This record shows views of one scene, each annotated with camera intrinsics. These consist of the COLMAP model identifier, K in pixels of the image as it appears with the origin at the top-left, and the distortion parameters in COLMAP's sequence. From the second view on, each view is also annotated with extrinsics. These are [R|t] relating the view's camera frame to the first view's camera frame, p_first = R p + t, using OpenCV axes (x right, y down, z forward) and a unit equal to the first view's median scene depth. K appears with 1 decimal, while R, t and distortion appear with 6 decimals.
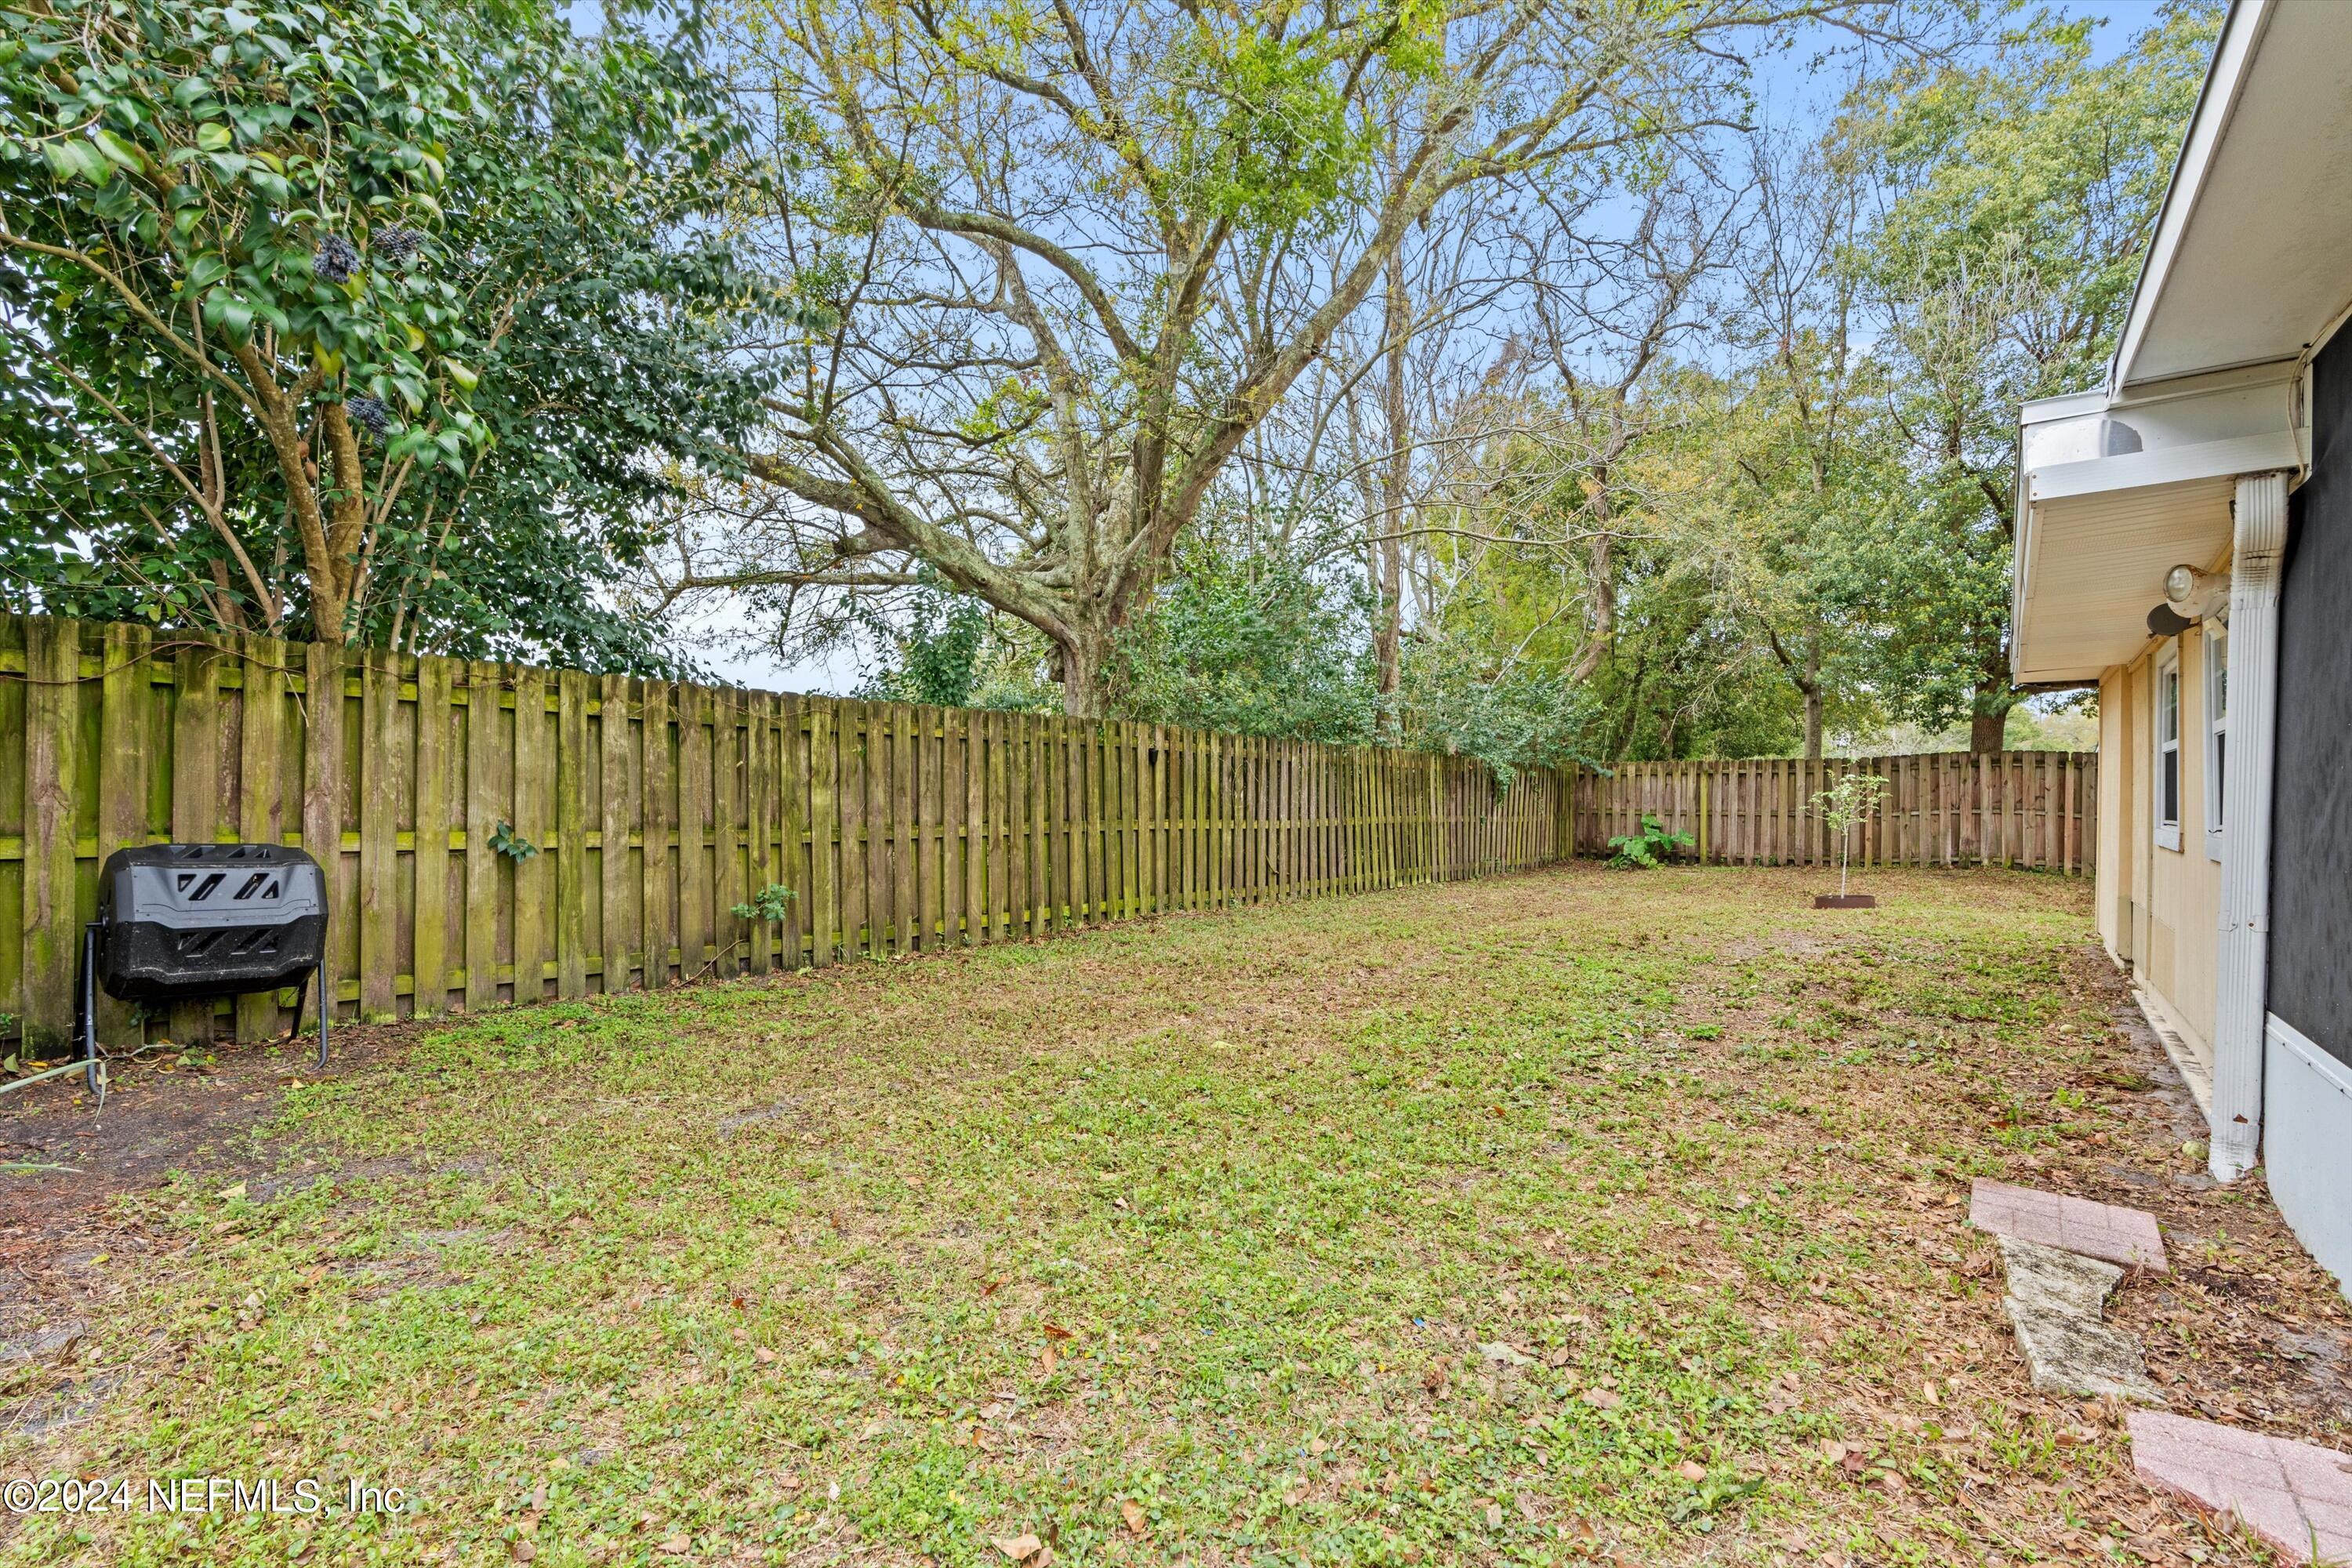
lens RADIAL K [[1075.5, 0, 1170.2], [0, 1075.5, 800.8], [0, 0, 1]] dist [-0.012370, 0.000088]
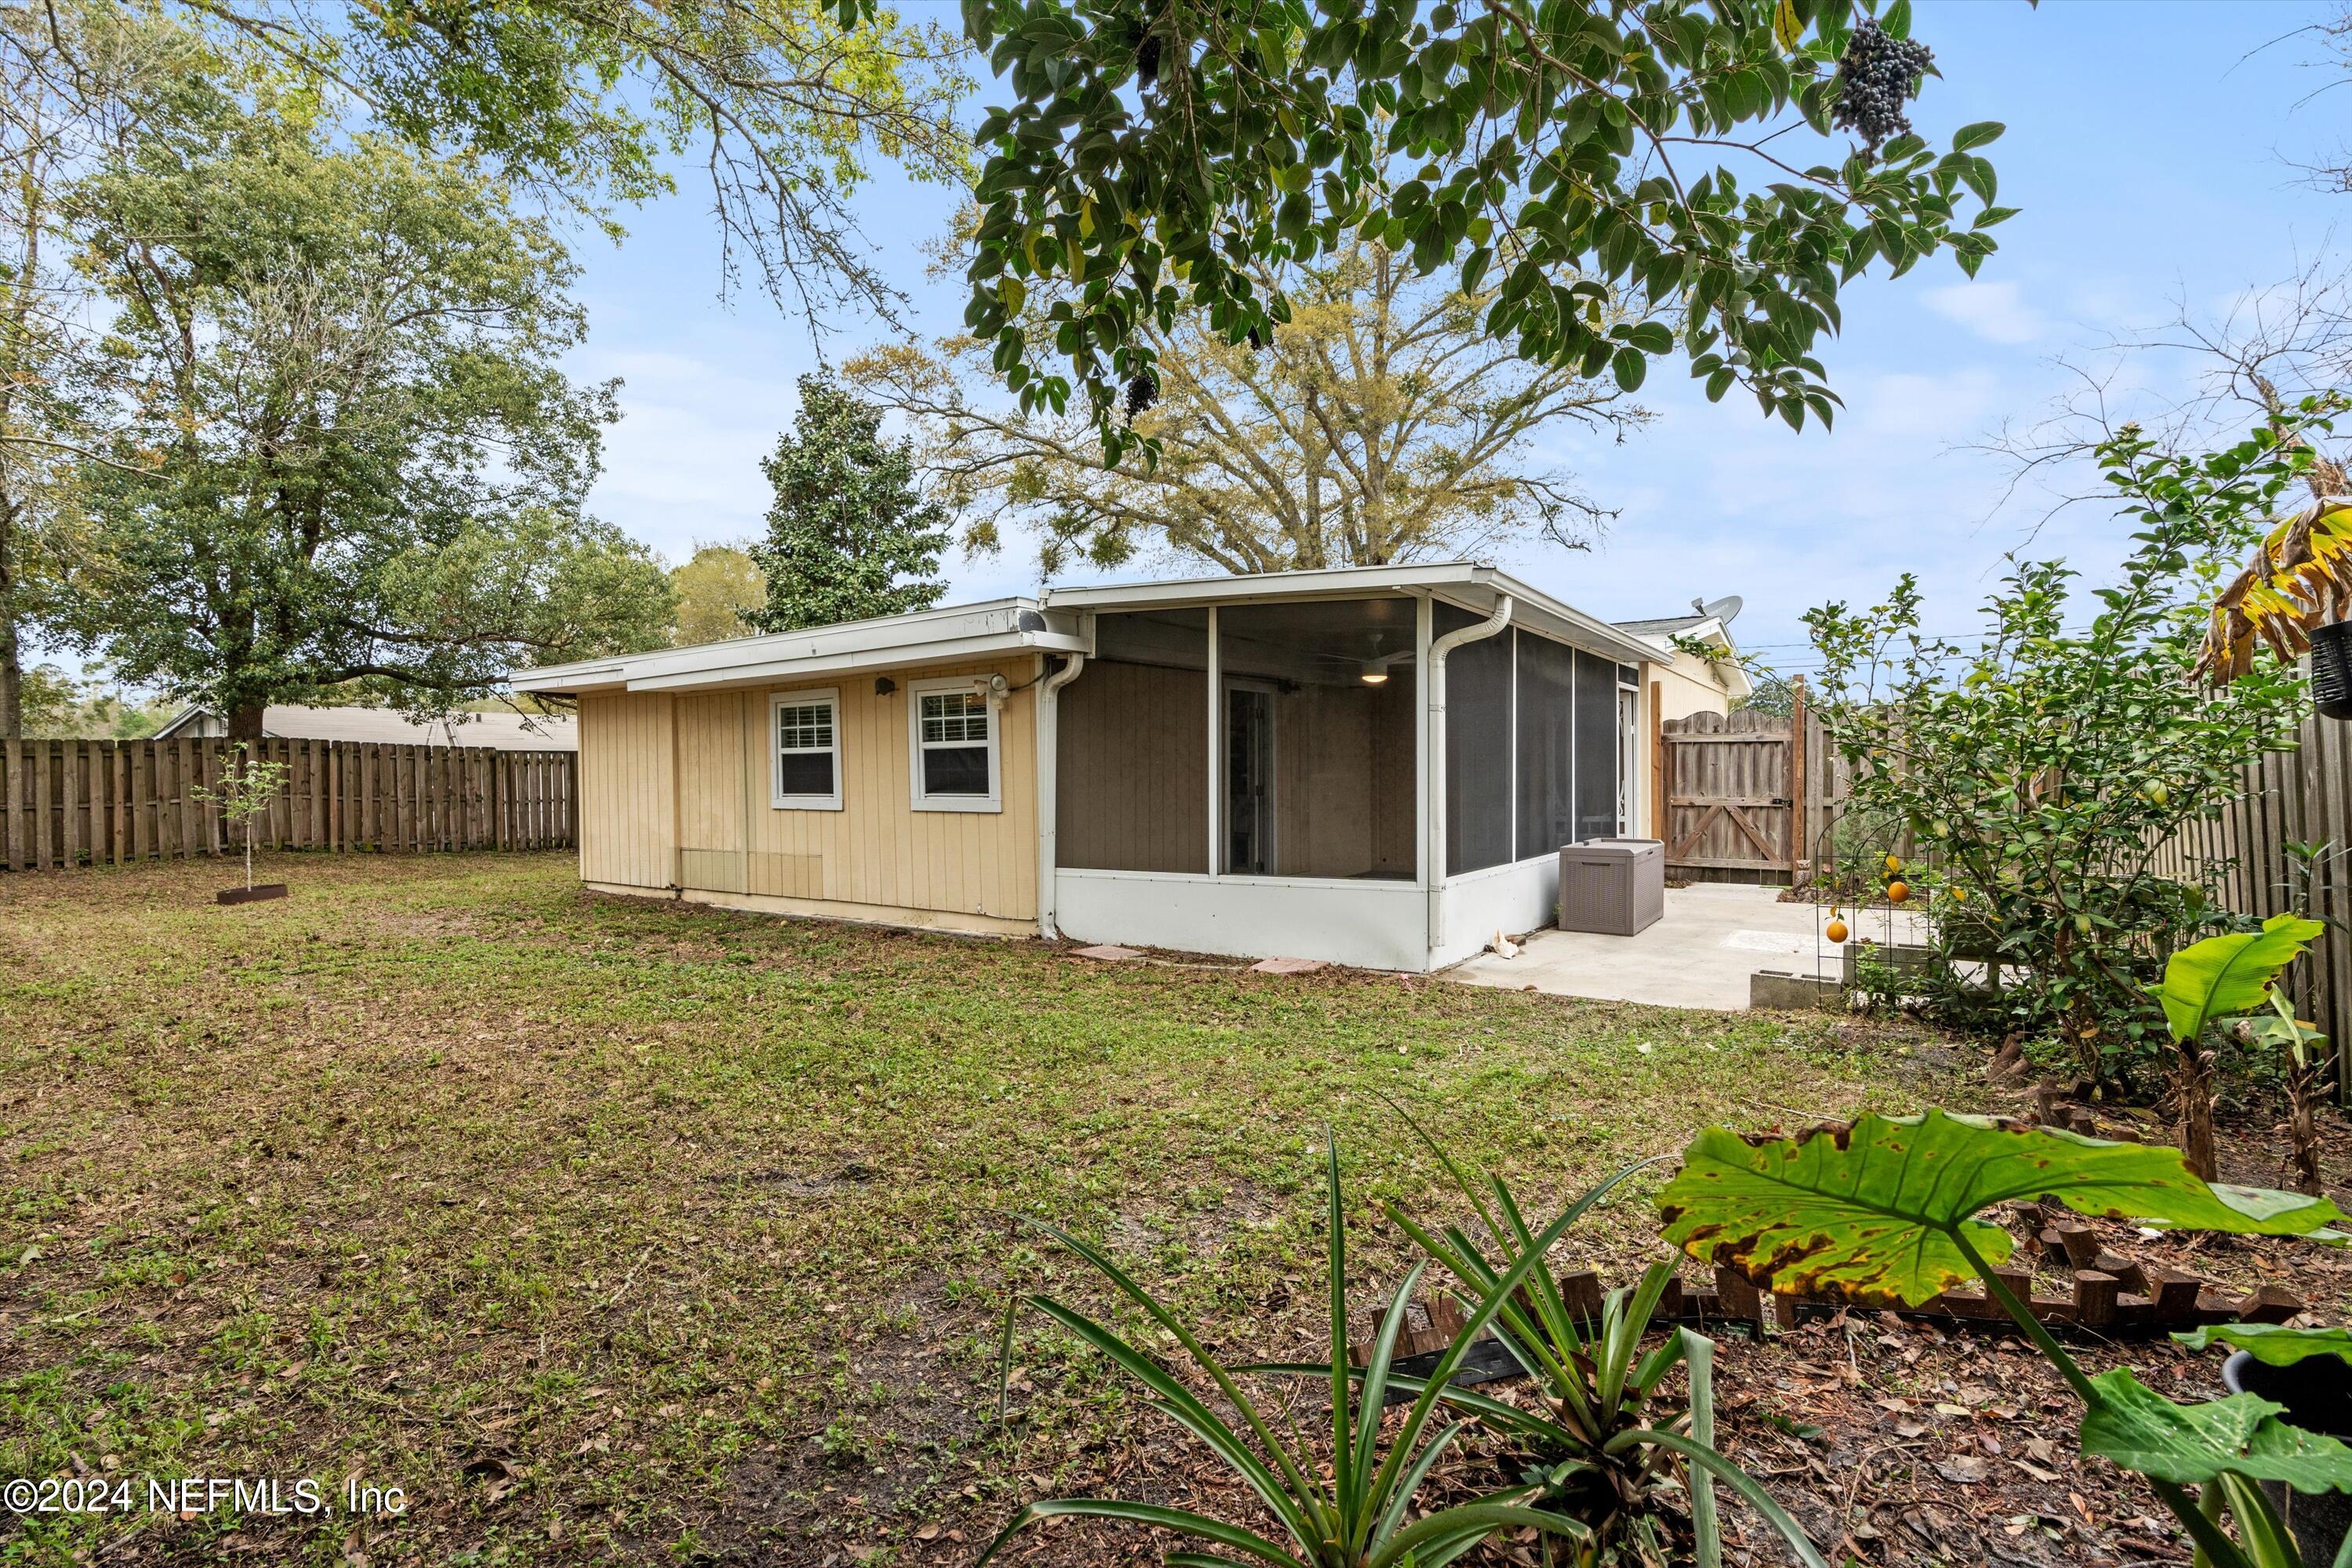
lens RADIAL K [[1075.5, 0, 1168.9], [0, 1075.5, 779.4], [0, 0, 1]] dist [-0.012370, 0.000088]
pose [[-0.040526, -0.012118, 0.999105, -0.630109], [0.012977, 0.999836, 0.012653, -0.018408], [-0.999094, 0.013478, -0.040362, 0.379769]]
